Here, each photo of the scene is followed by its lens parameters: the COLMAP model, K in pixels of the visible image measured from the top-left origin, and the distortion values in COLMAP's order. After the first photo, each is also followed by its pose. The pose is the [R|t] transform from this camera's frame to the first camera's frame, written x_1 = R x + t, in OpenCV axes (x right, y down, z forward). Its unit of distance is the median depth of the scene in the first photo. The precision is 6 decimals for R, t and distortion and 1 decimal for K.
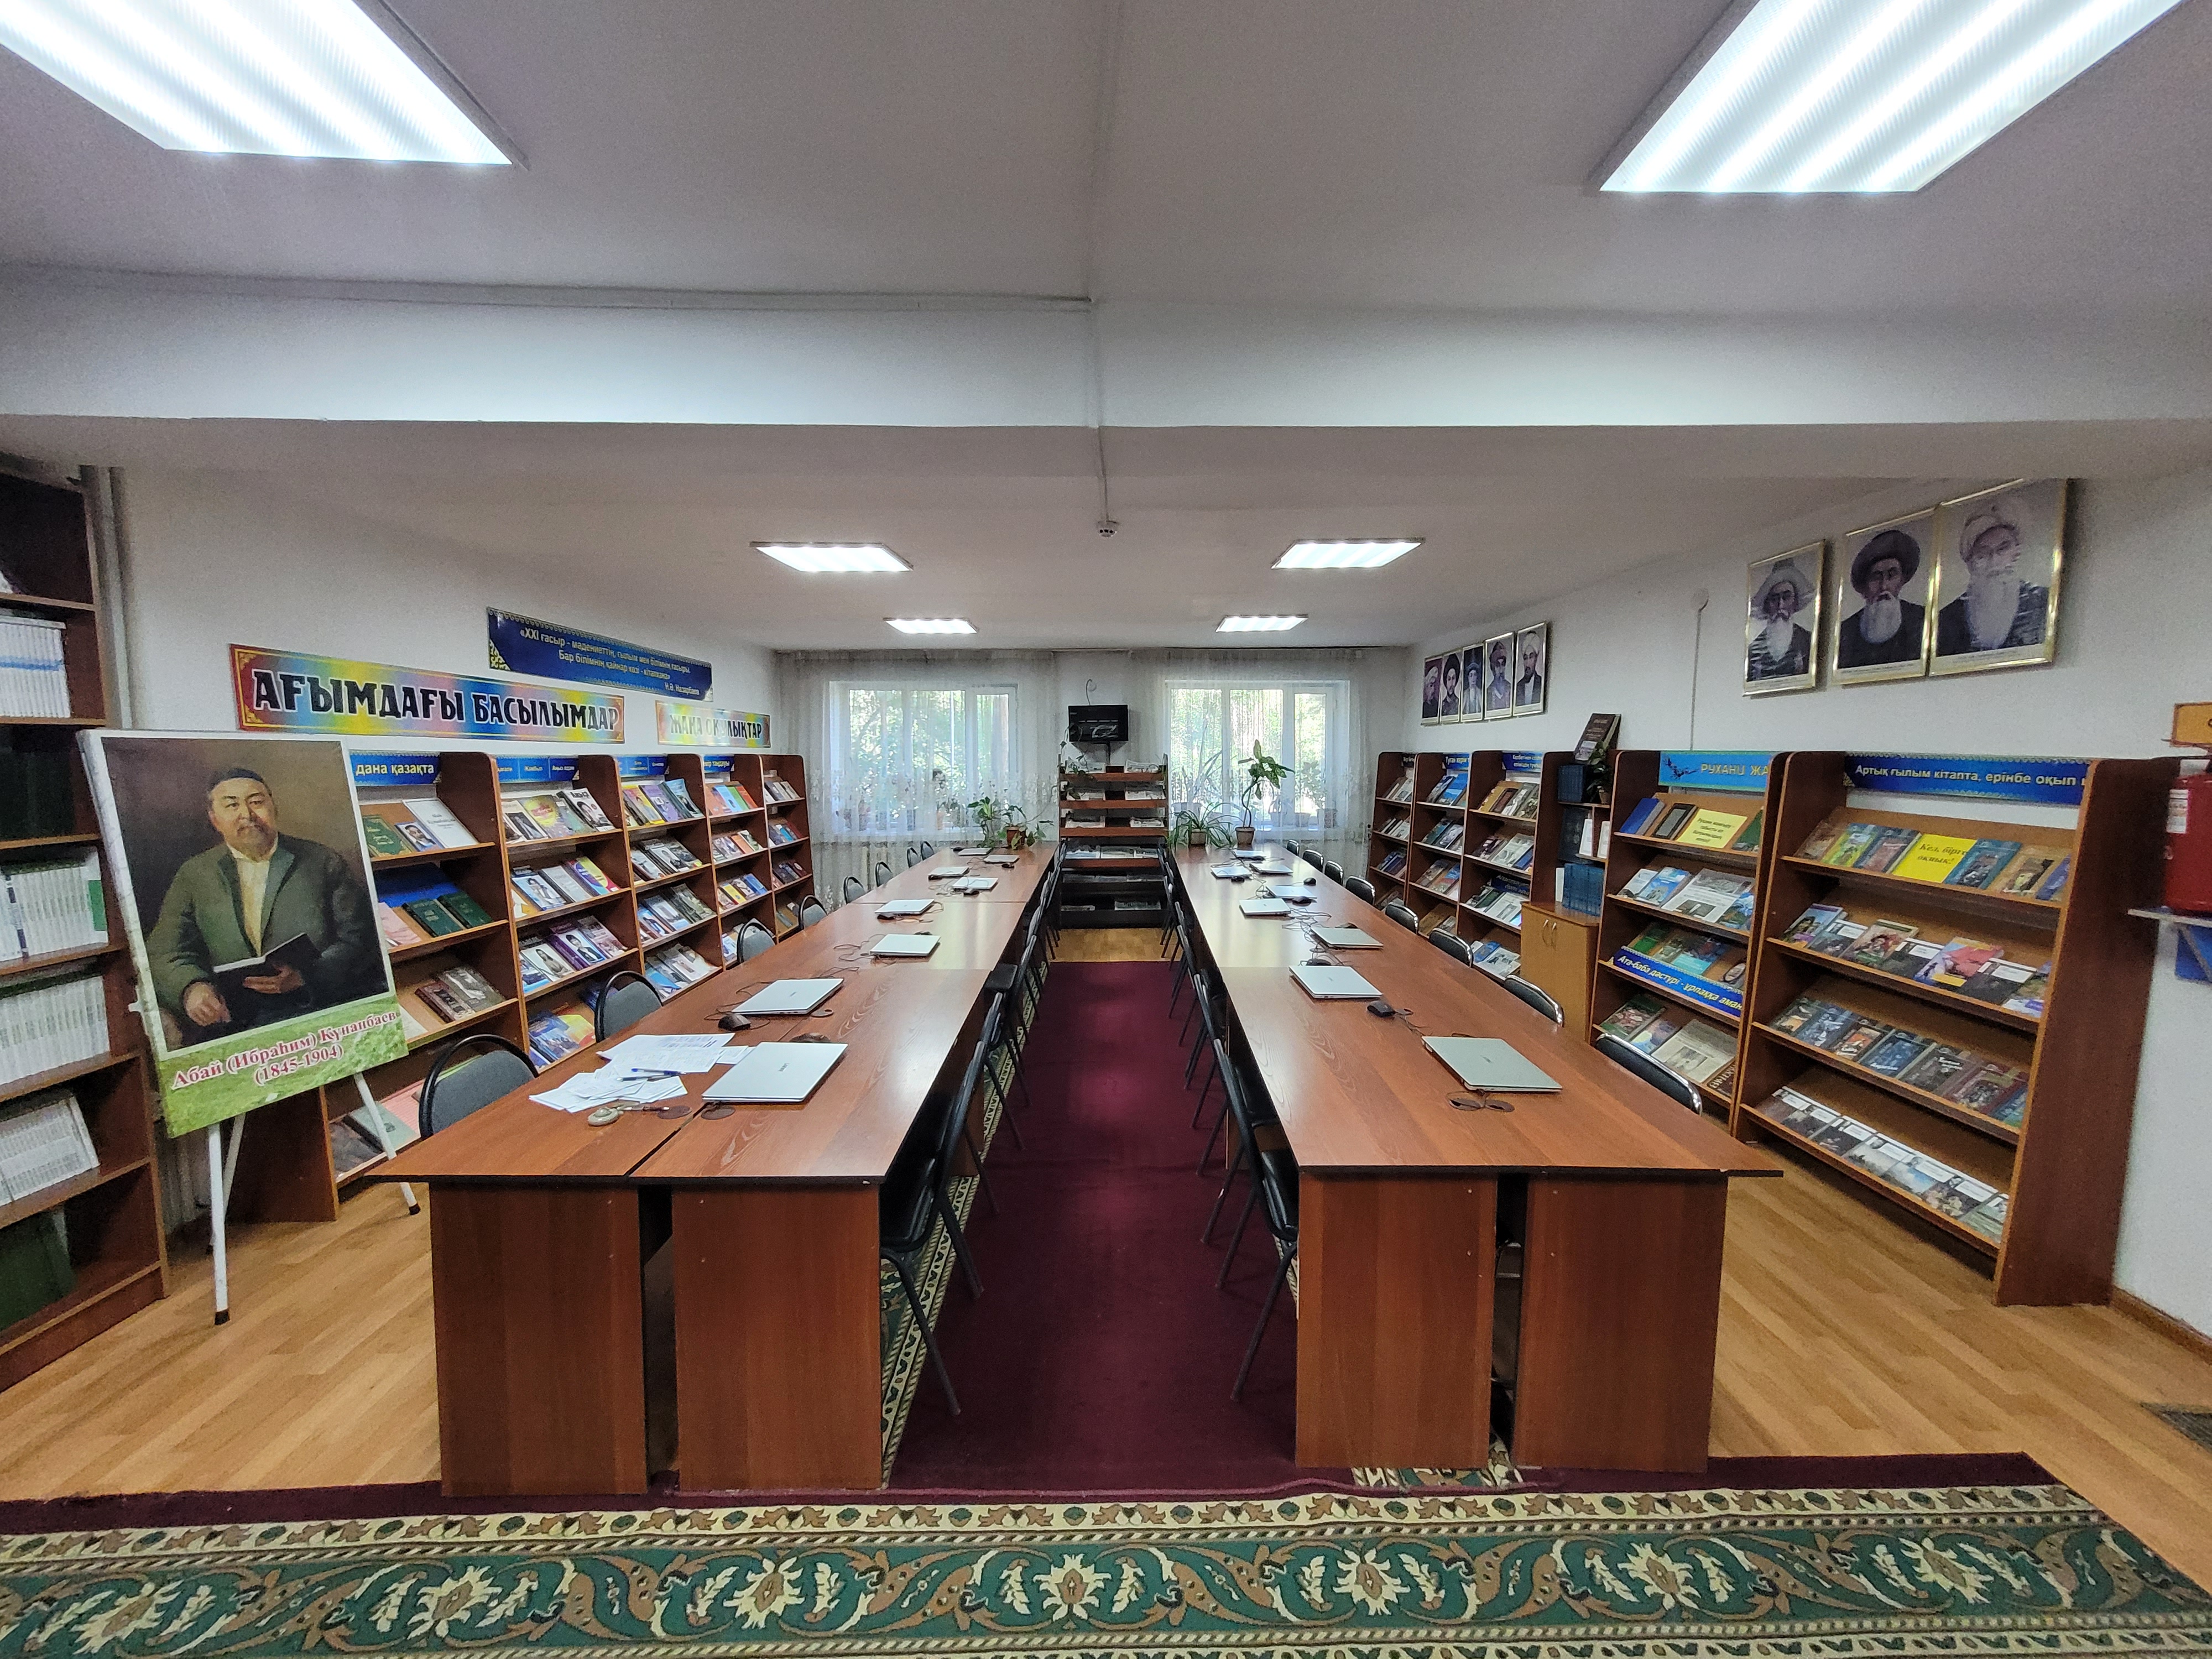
lens RADIAL K [[890.5, 0, 1106.0], [0, 890.5, 829.5], [0, 0, 1]] dist [0.001784, 0.000163]
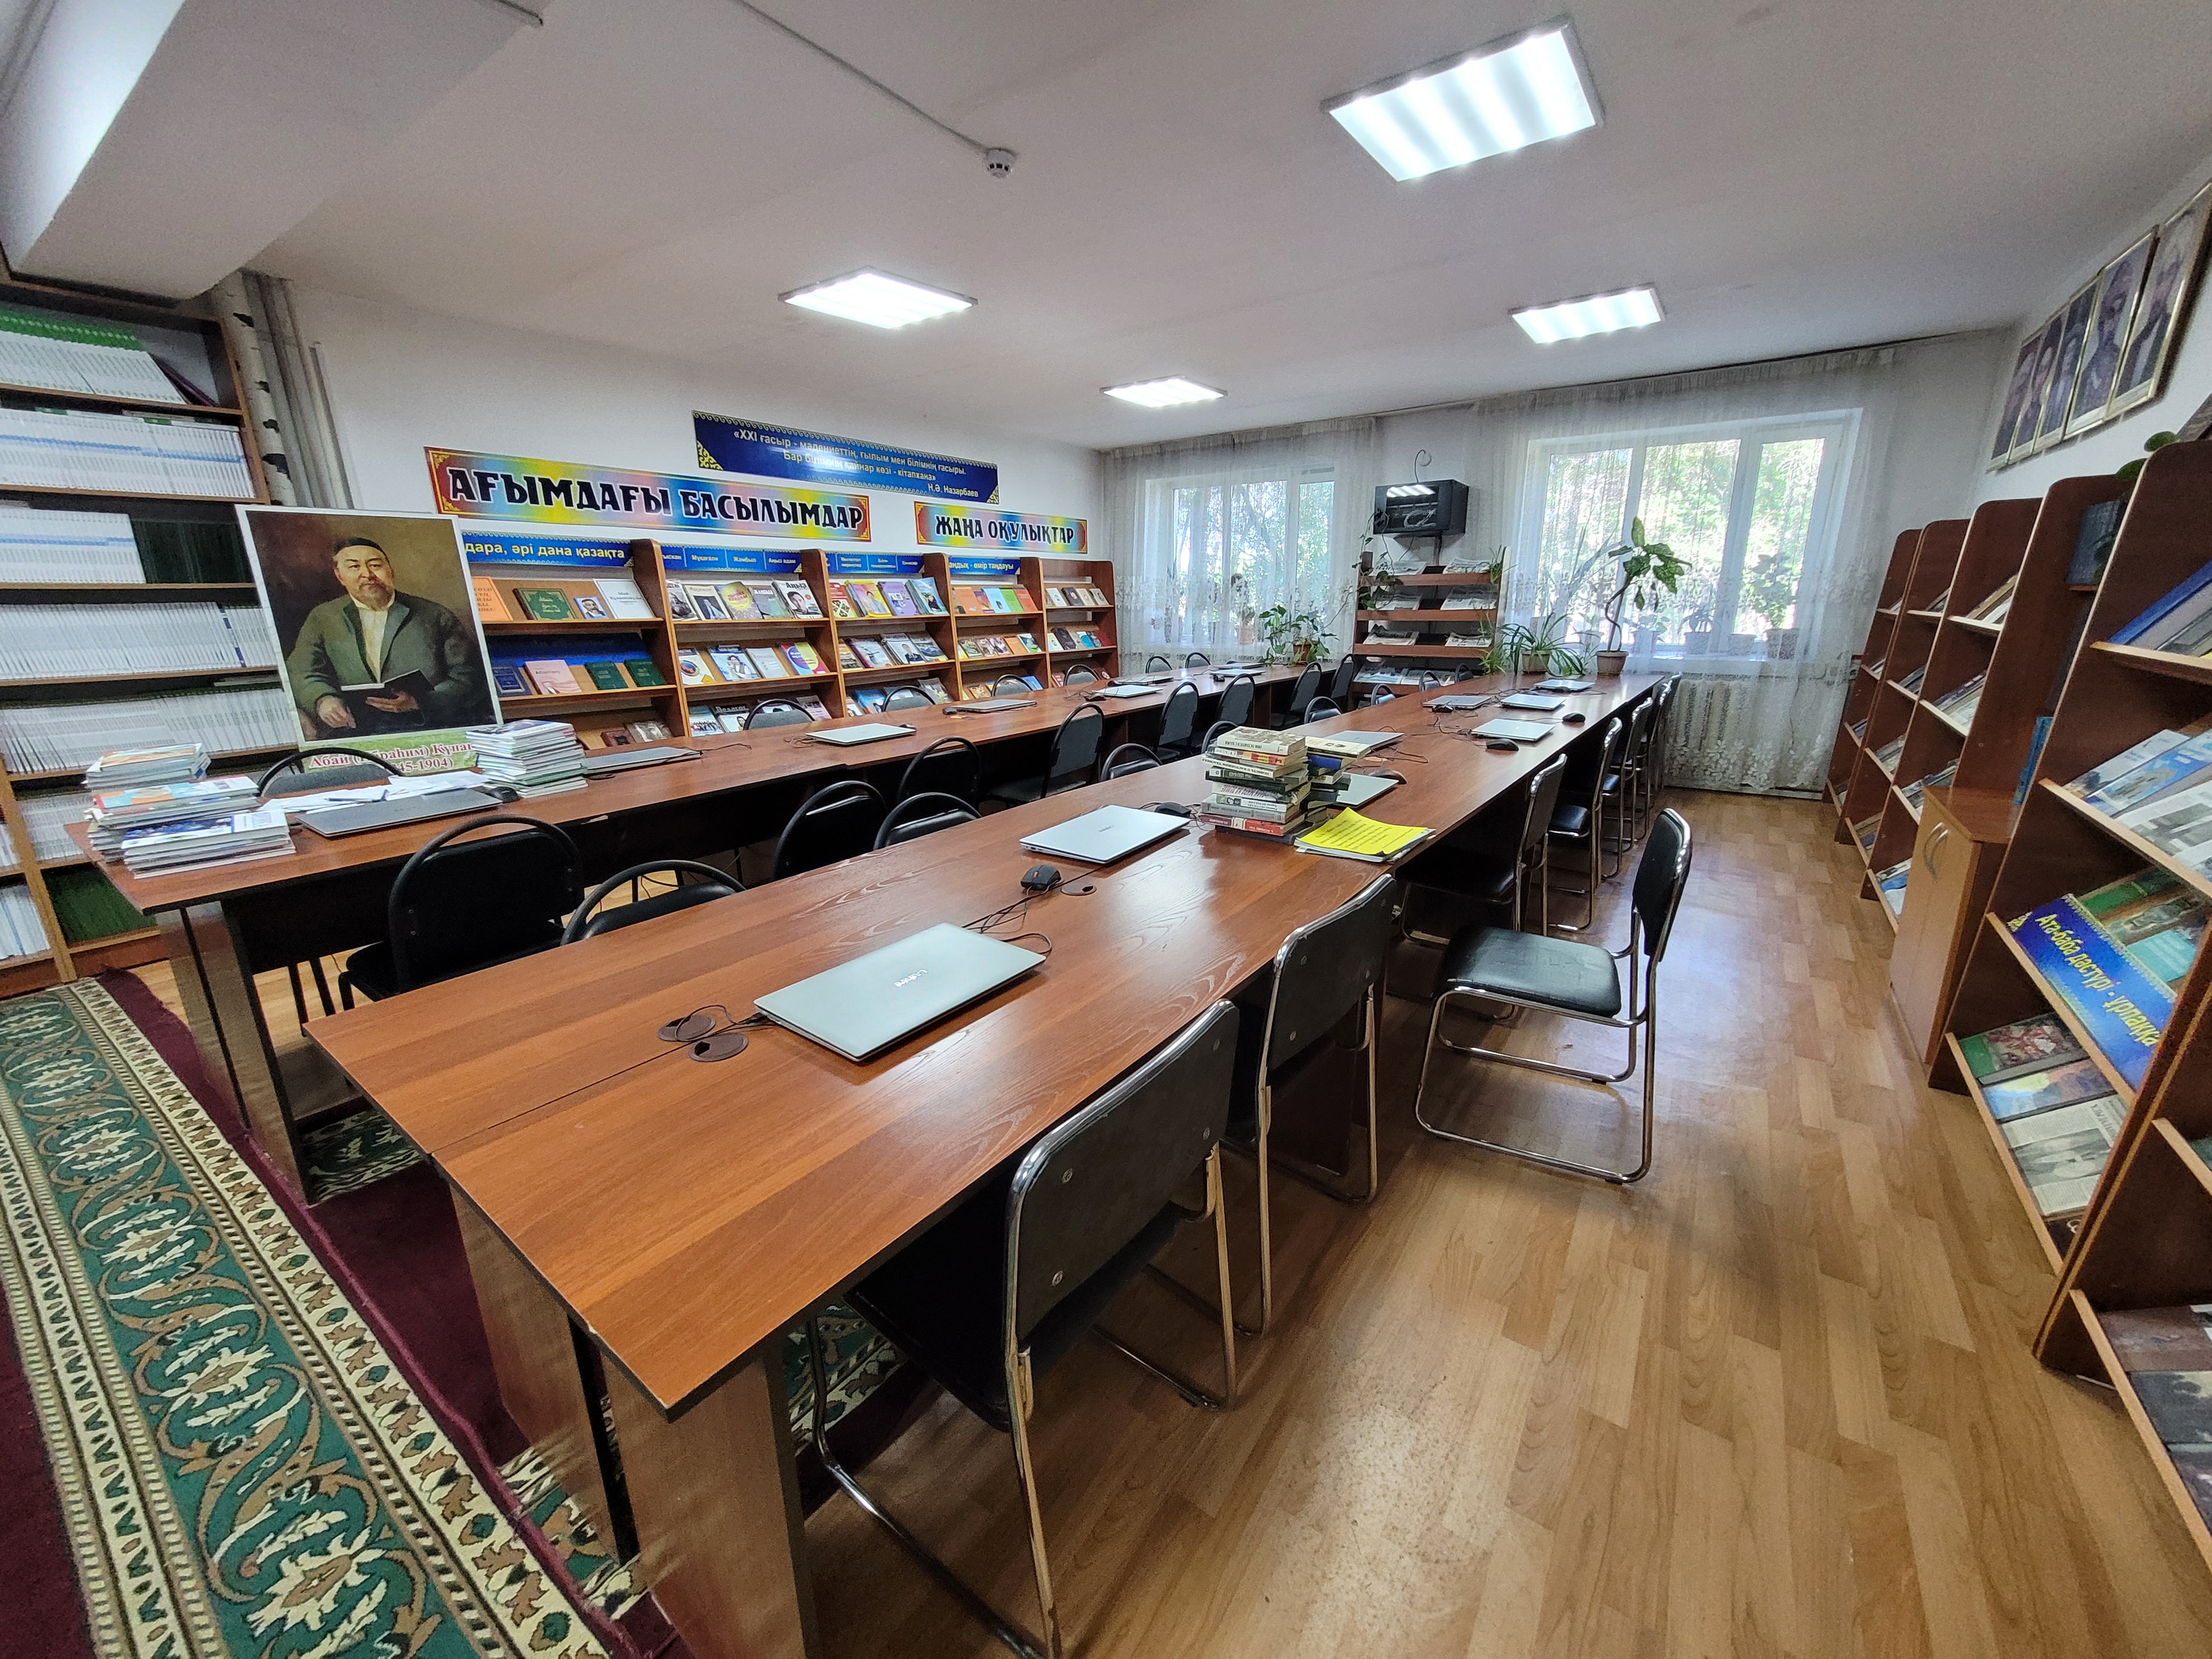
lens RADIAL K [[862.6, 0, 1106.0], [0, 862.6, 829.5], [0, 0, 1]] dist [0.001964, -0.000044]
pose [[0.806598, 0.153946, -0.570701, 0.496644], [-0.044582, 0.978584, 0.200963, 0.032926], [0.589416, -0.136653, 0.796187, 0.399635]]
